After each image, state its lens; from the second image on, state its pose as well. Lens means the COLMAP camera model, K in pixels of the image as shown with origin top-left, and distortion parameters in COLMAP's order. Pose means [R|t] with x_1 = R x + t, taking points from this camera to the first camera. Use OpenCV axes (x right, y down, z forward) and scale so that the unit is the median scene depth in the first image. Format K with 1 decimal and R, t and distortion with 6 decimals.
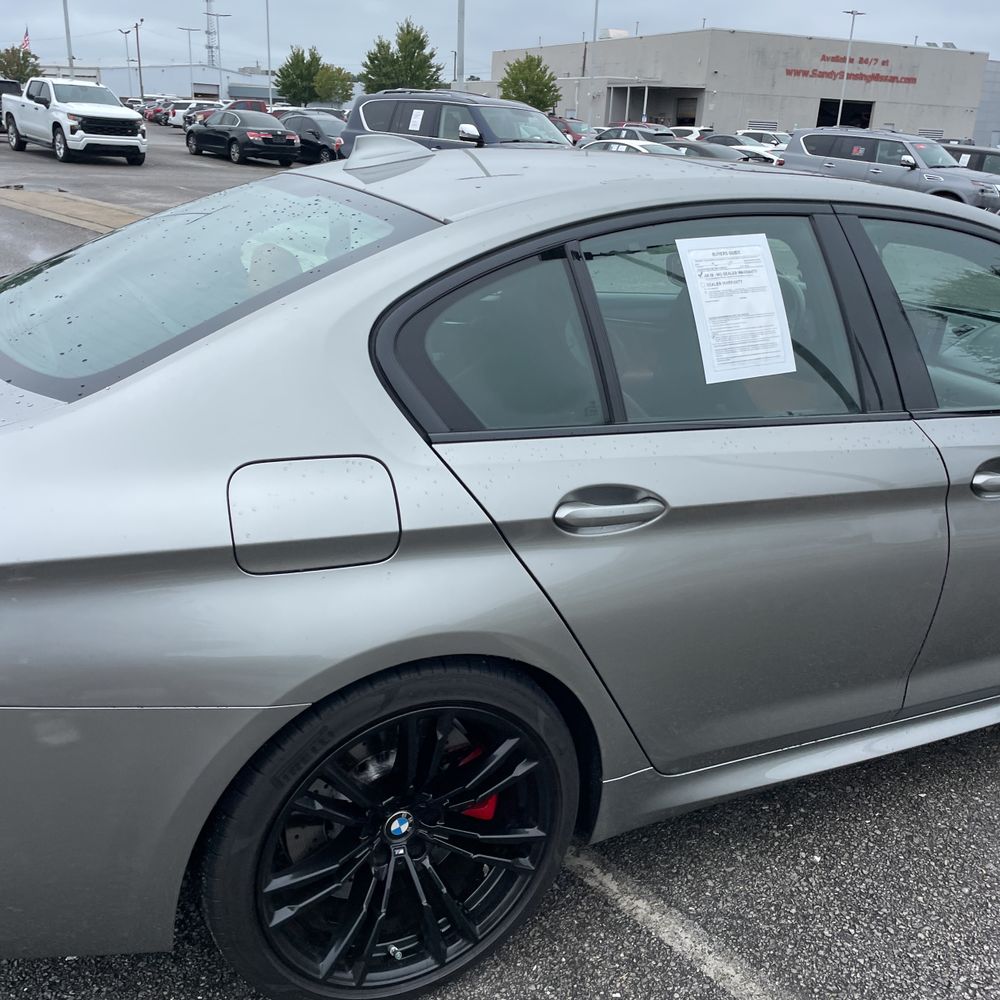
lens RADIAL K [[1022.3, 0, 514.9], [0, 1022.3, 500.2], [0, 0, 1]] dist [0.097510, -0.124933]
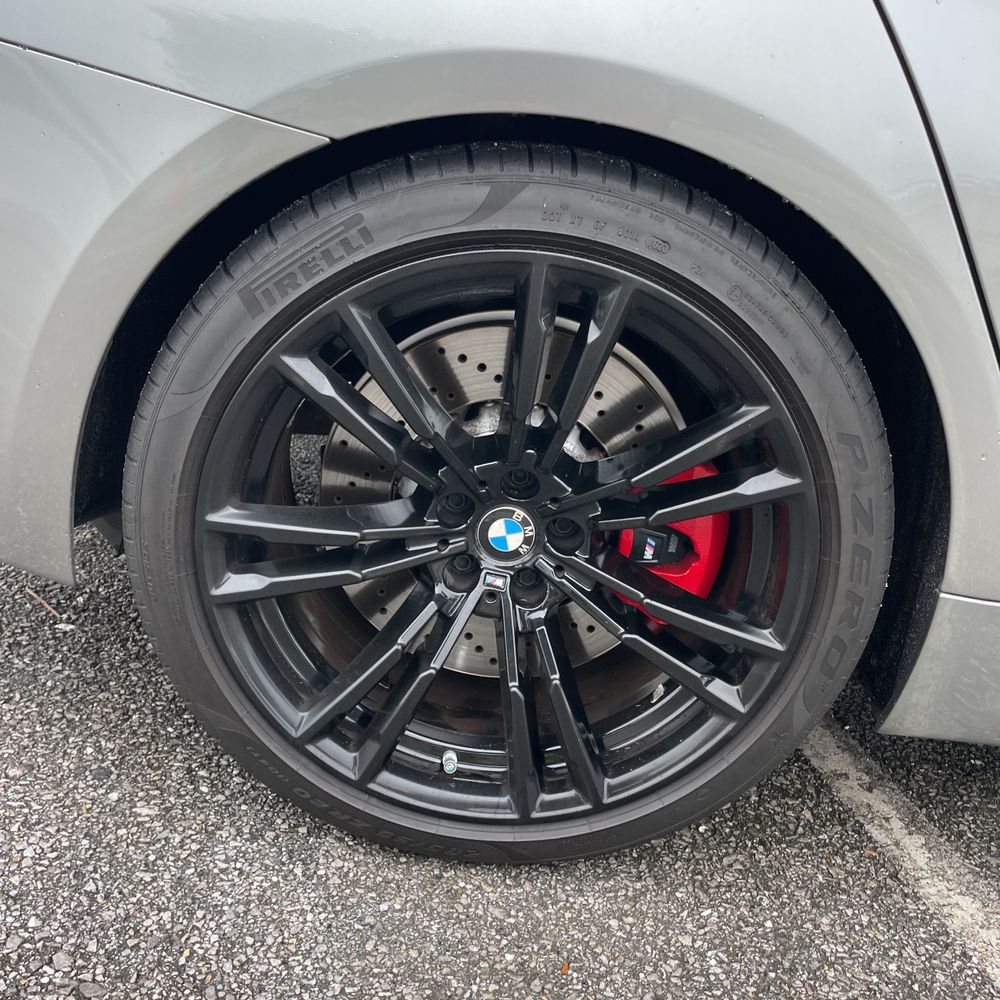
lens RADIAL K [[1022.3, 0, 514.9], [0, 1022.3, 500.2], [0, 0, 1]] dist [0.097510, -0.124933]
pose [[0.883346, 0.235212, -0.405433, 0.087247], [-0.244627, 0.969175, 0.029281, 0.239874], [0.399823, 0.073315, 0.913656, 0.439677]]
